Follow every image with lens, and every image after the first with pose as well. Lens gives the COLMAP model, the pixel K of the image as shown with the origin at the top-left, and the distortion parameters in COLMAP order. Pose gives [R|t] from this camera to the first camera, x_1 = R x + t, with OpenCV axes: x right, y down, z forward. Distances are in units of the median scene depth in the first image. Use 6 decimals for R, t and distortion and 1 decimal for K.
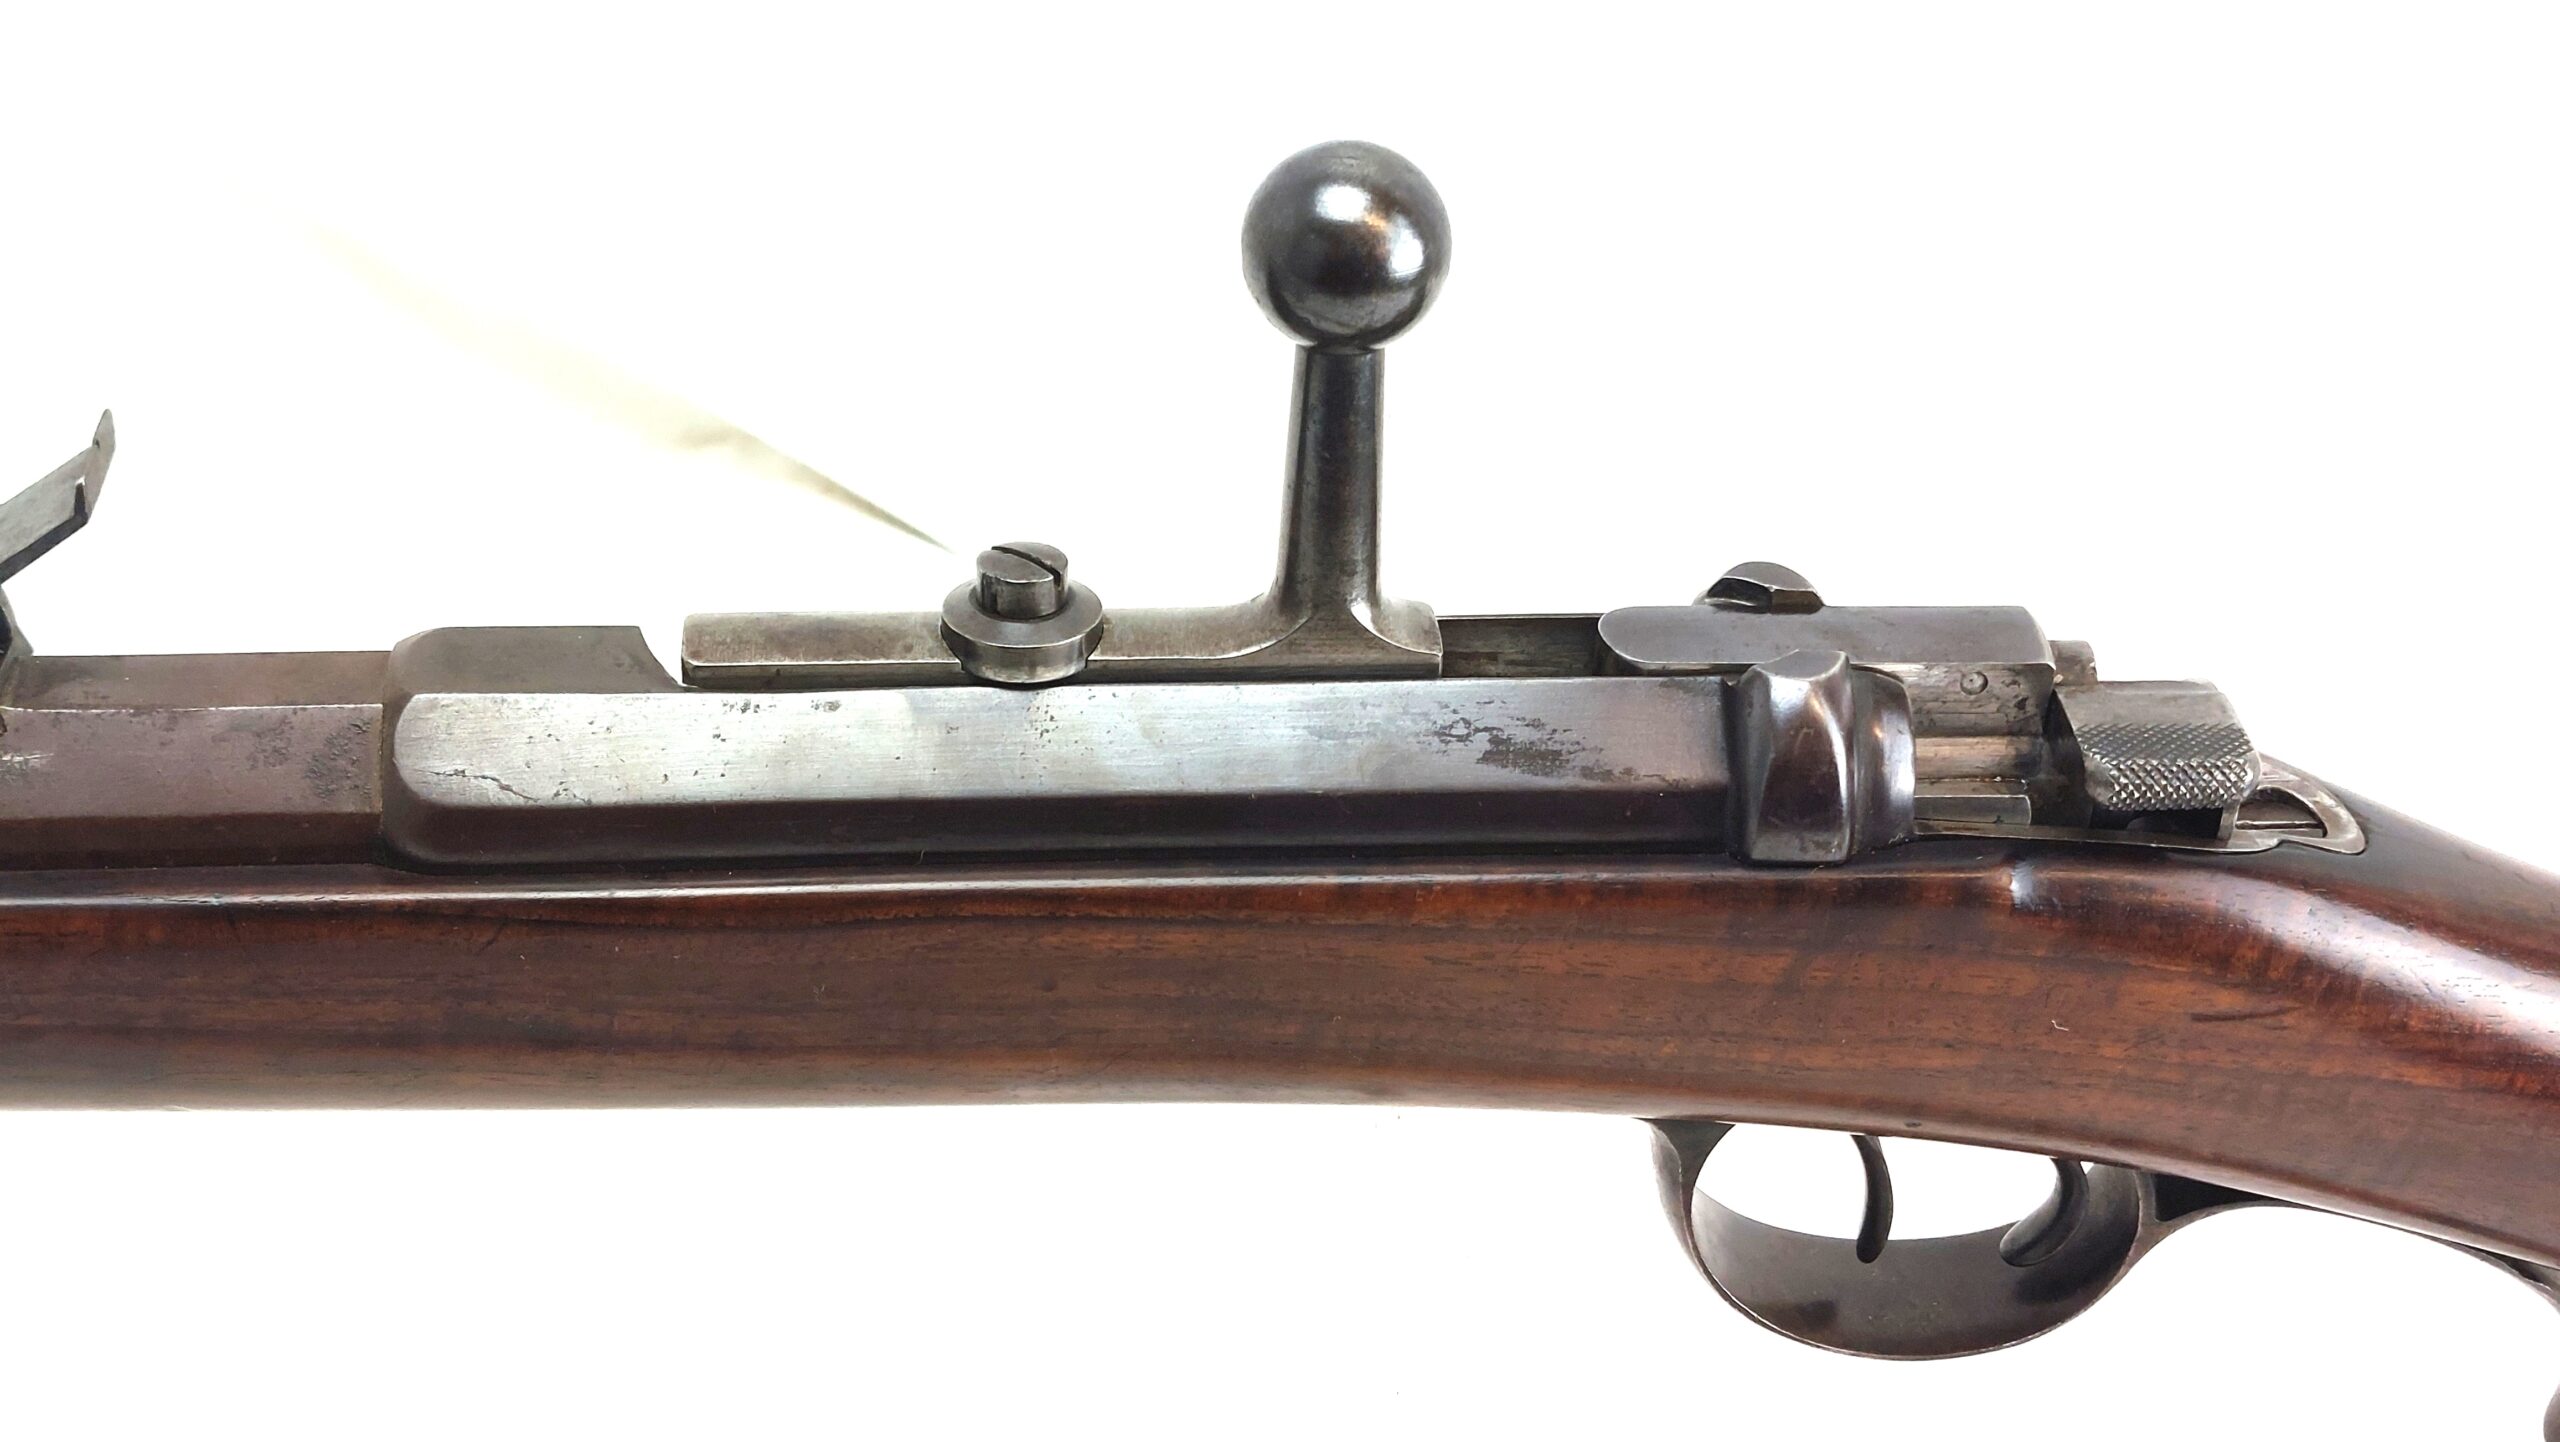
lens RADIAL K [[3626.9, 0, 1245.8], [0, 3626.9, 663.1], [0, 0, 1]] dist [0.348350, -1.793104]
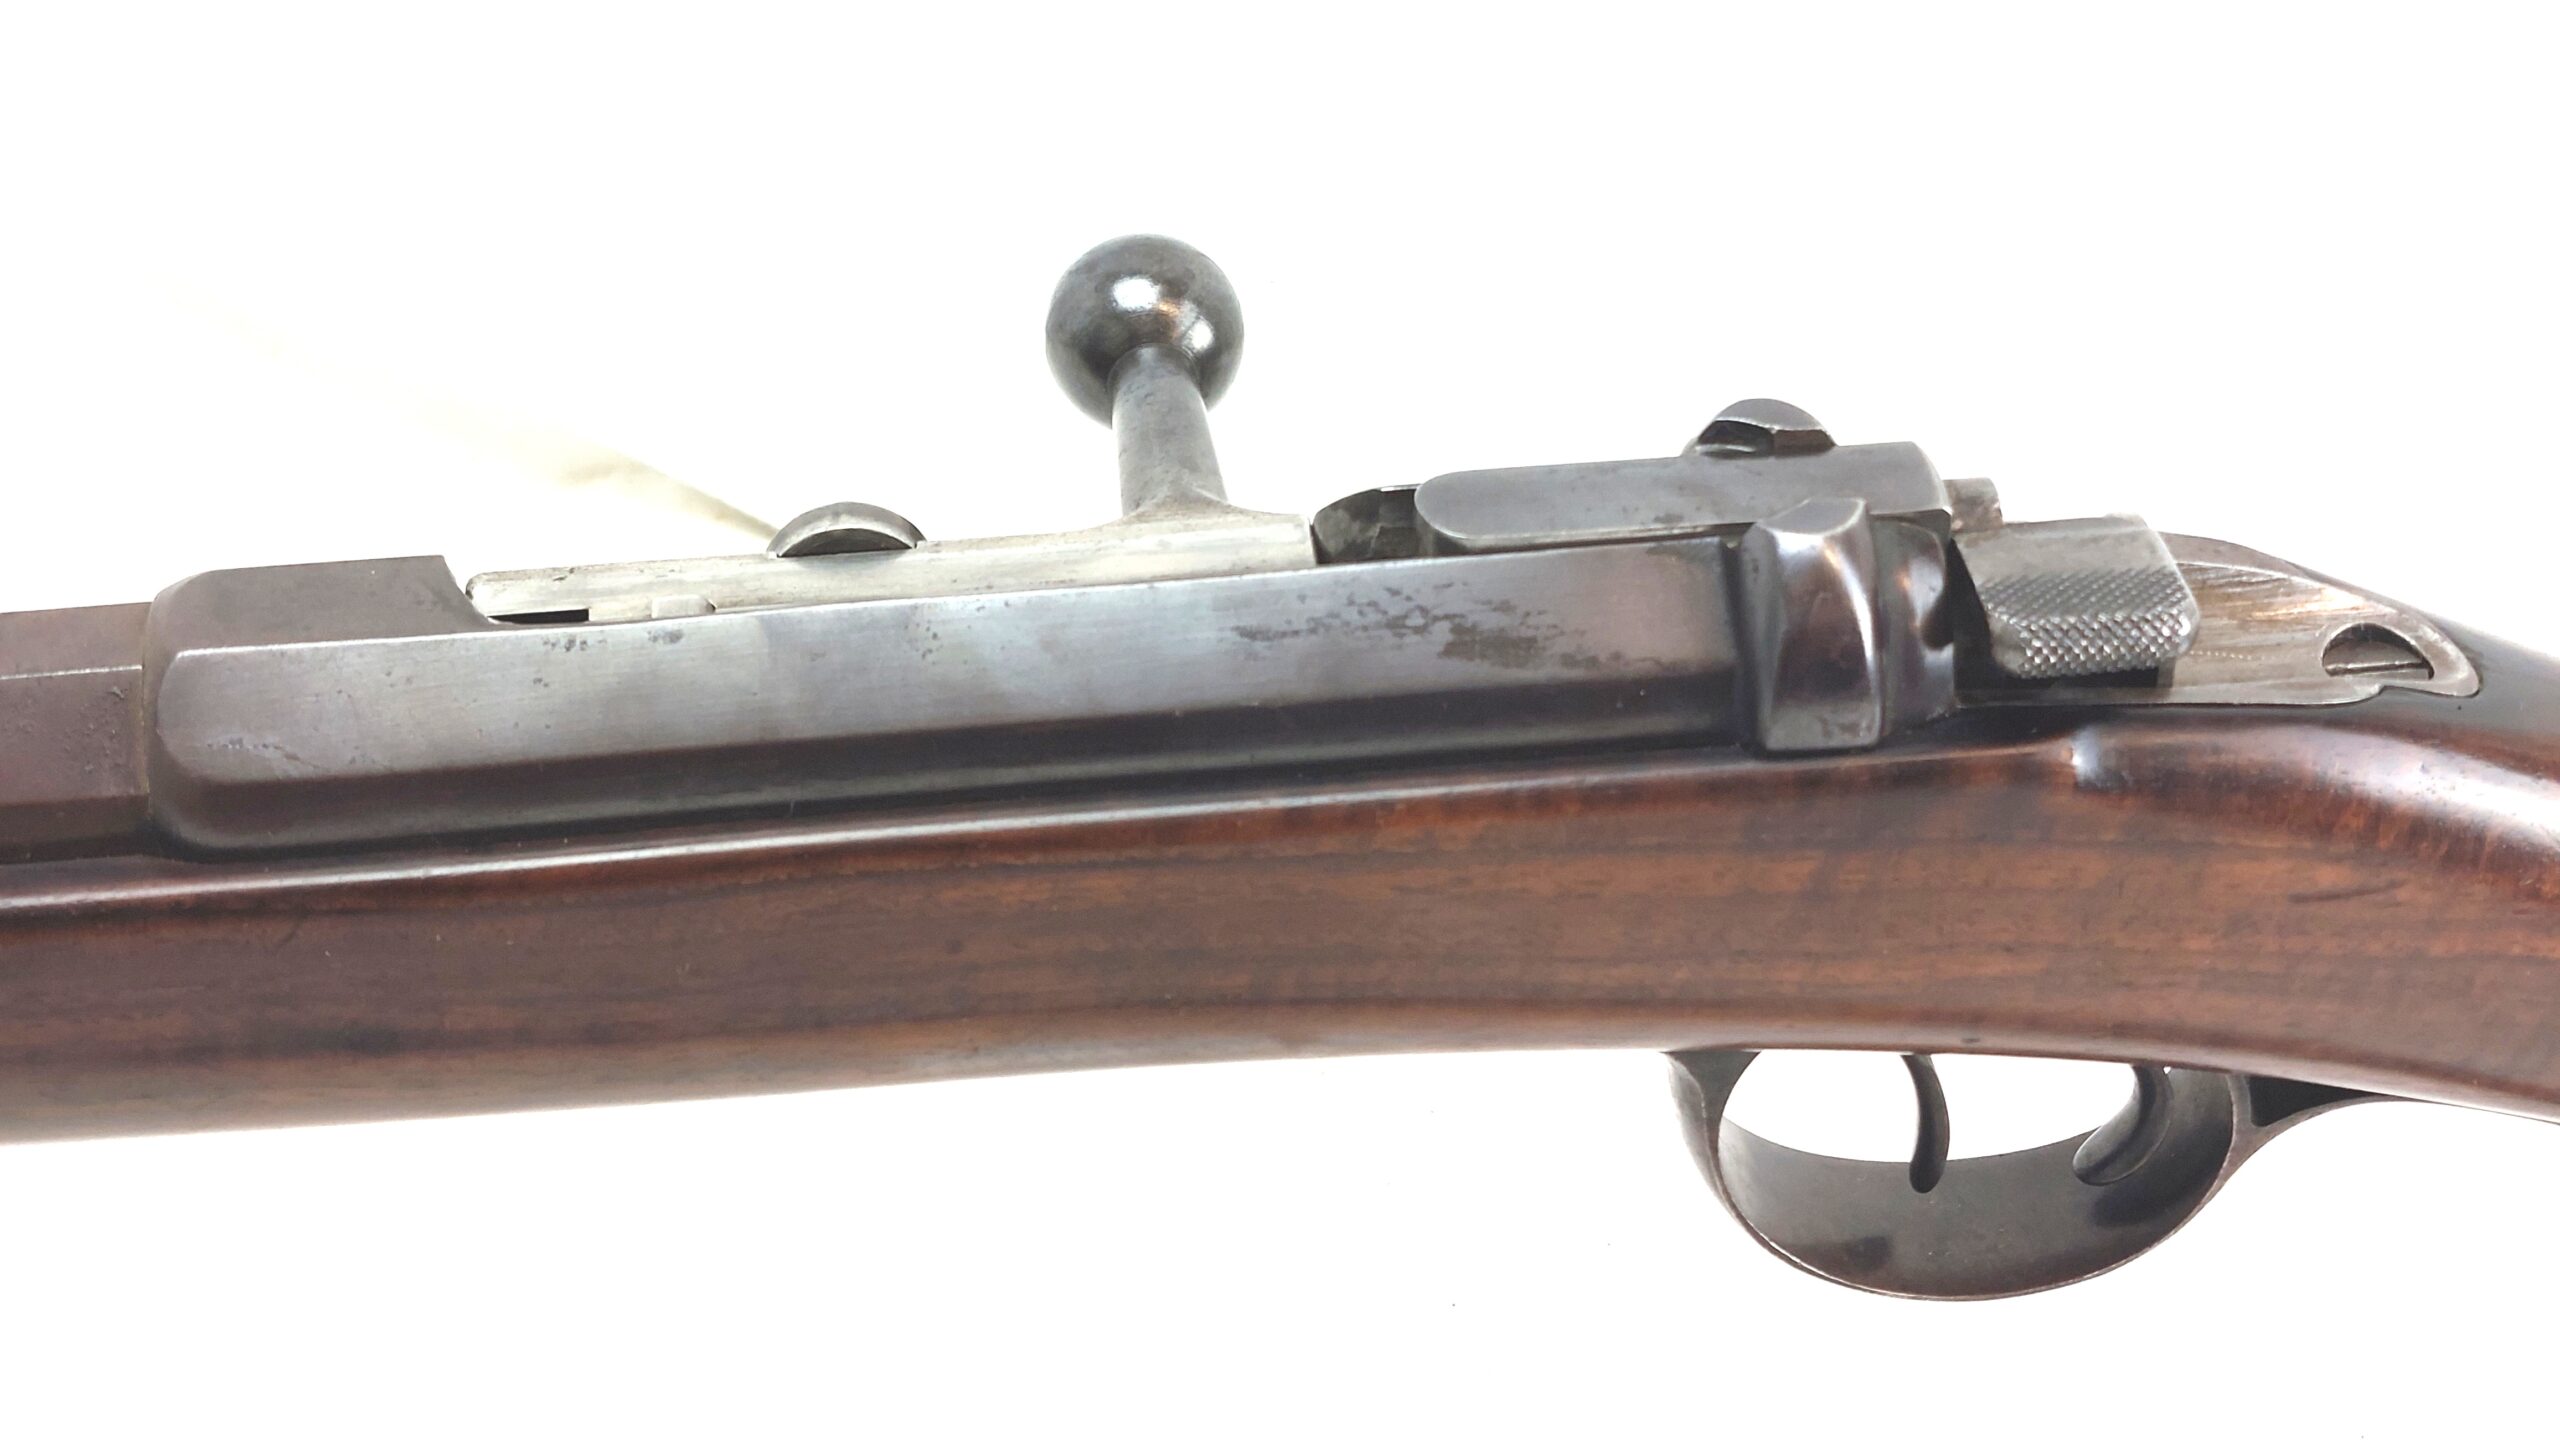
lens RADIAL K [[3626.9, 0, 1245.8], [0, 3626.9, 663.1], [0, 0, 1]] dist [0.348350, -1.793104]
pose [[0.998139, -0.060852, -0.003829, 0.021521], [0.060954, 0.997411, 0.038159, -0.006234], [0.001497, -0.038321, 0.999264, 0.148401]]
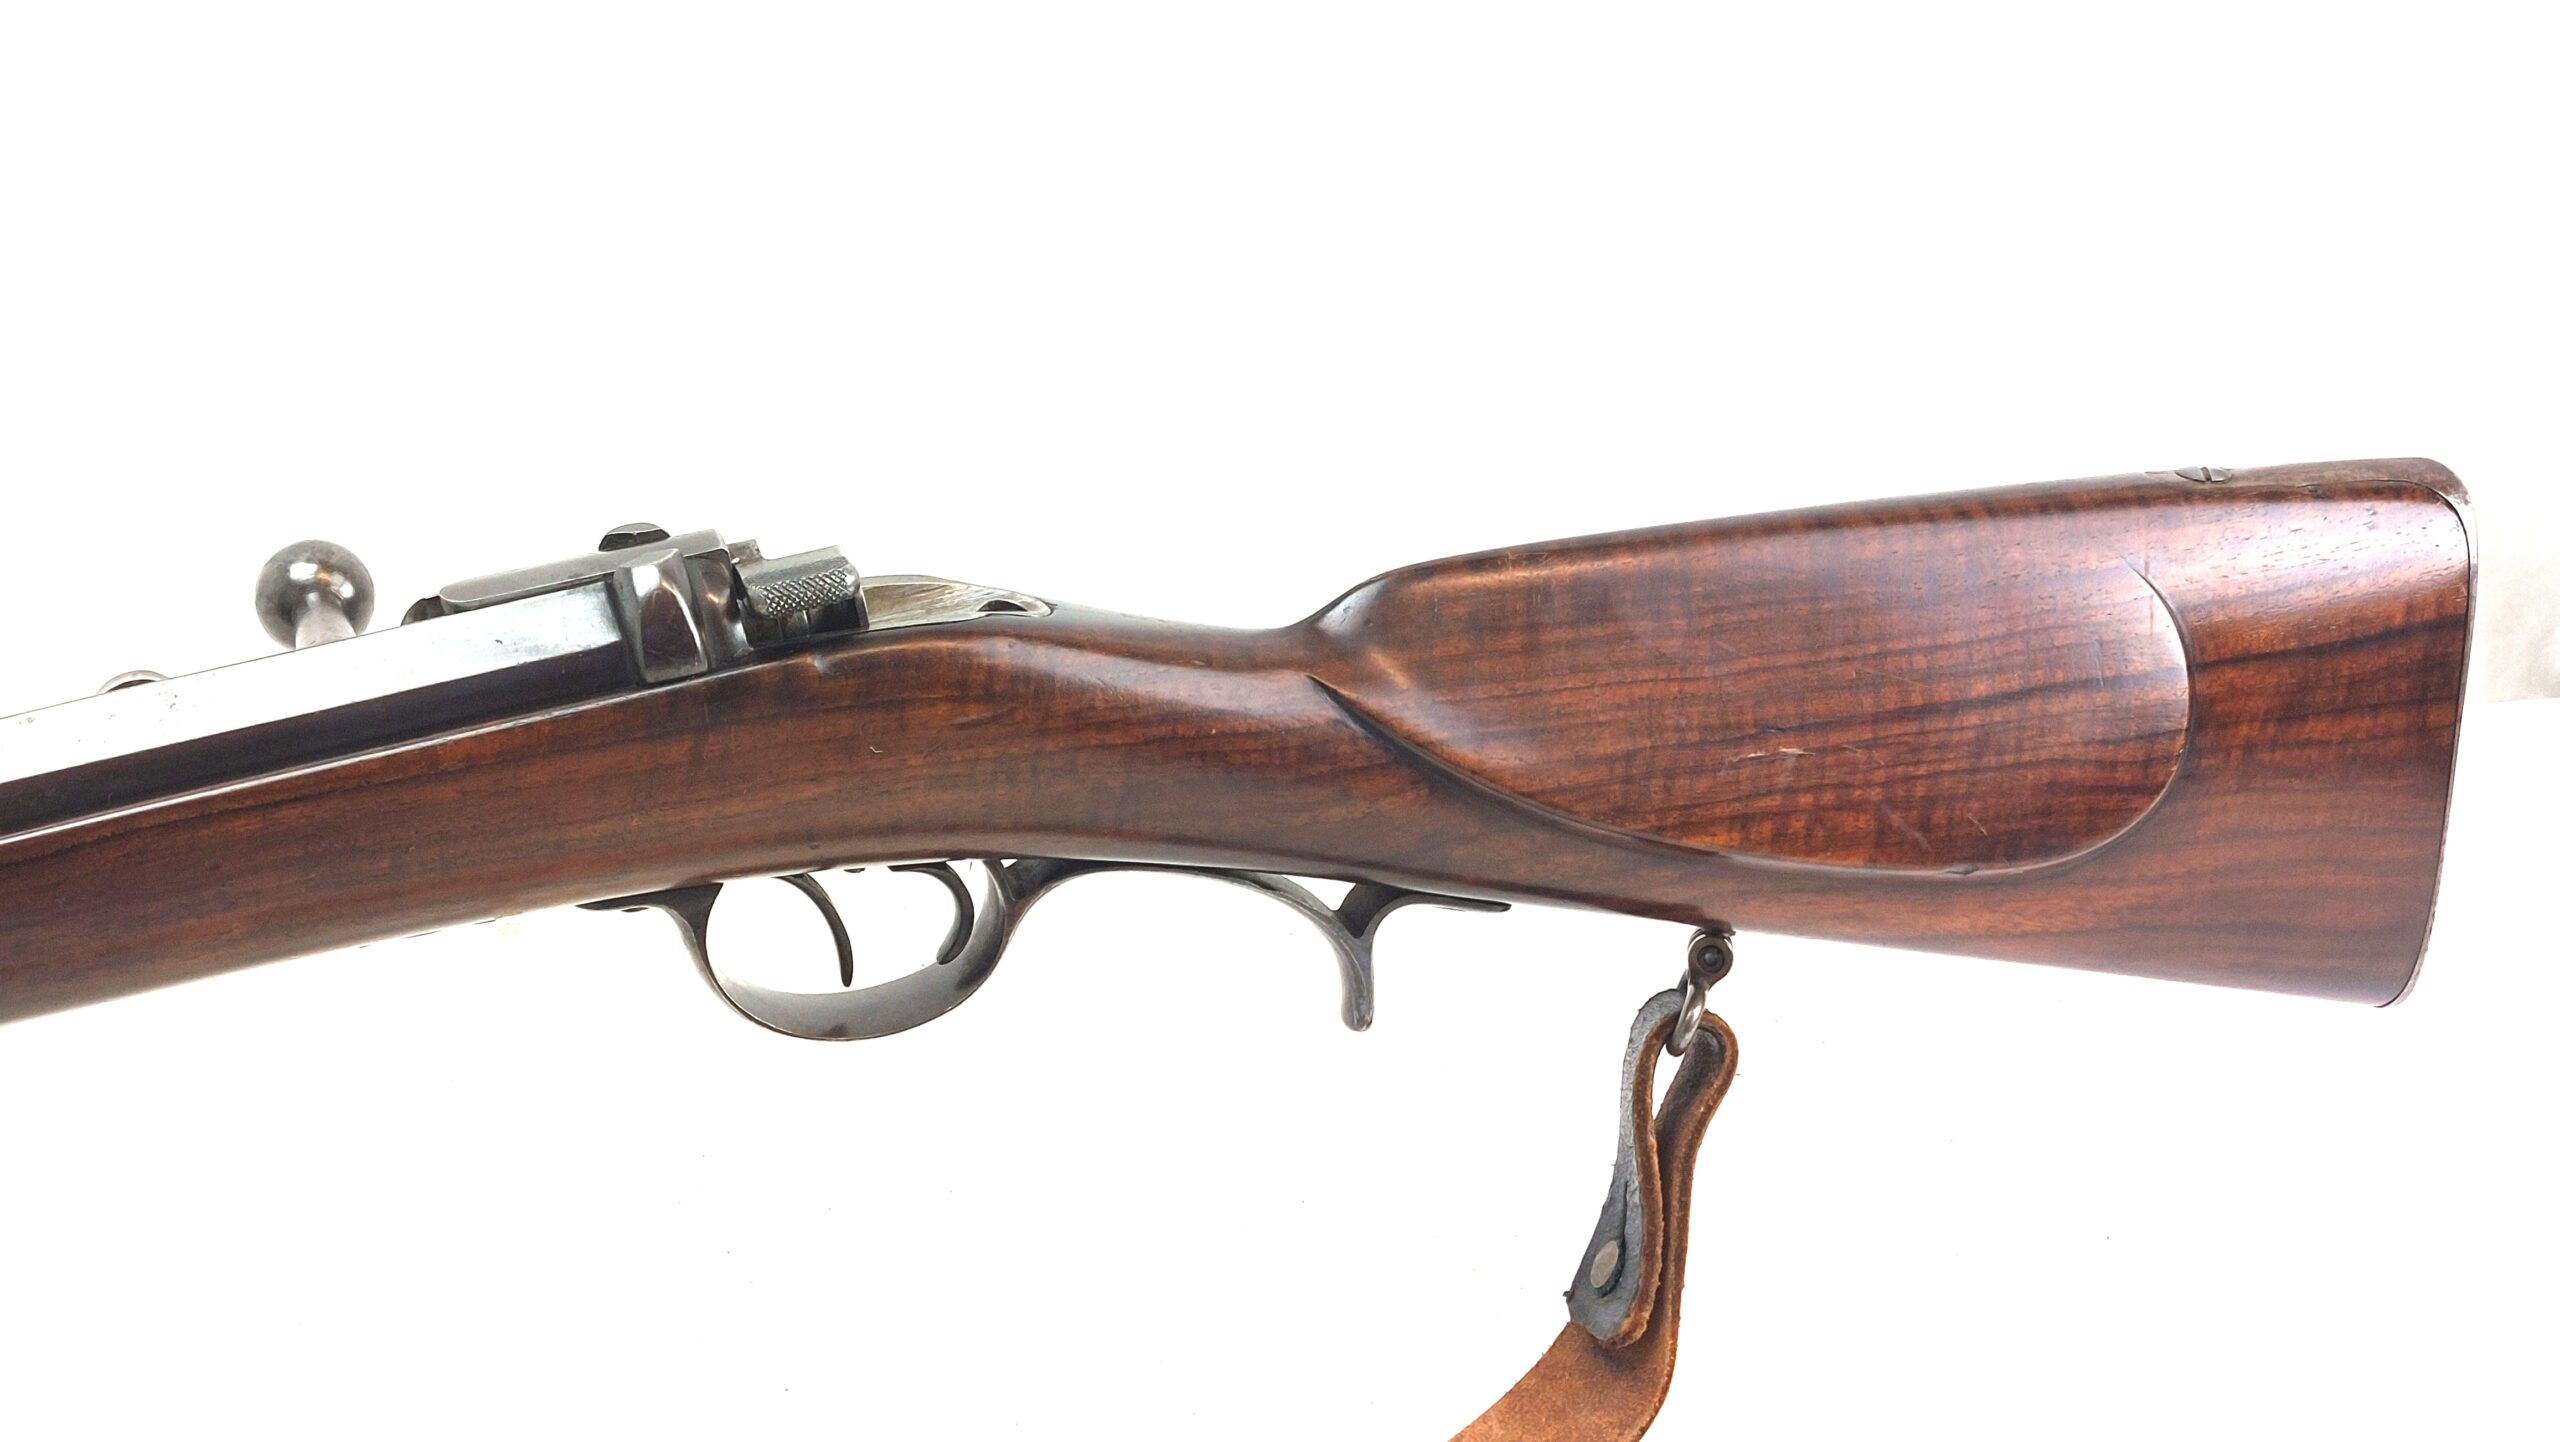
lens RADIAL K [[3626.9, 0, 1245.8], [0, 3626.9, 663.1], [0, 0, 1]] dist [0.348350, -1.793104]
pose [[0.961135, -0.234343, 0.145955, 0.156836], [0.259222, 0.947928, -0.185033, 0.404939], [-0.094994, 0.215676, 0.971833, -0.570018]]
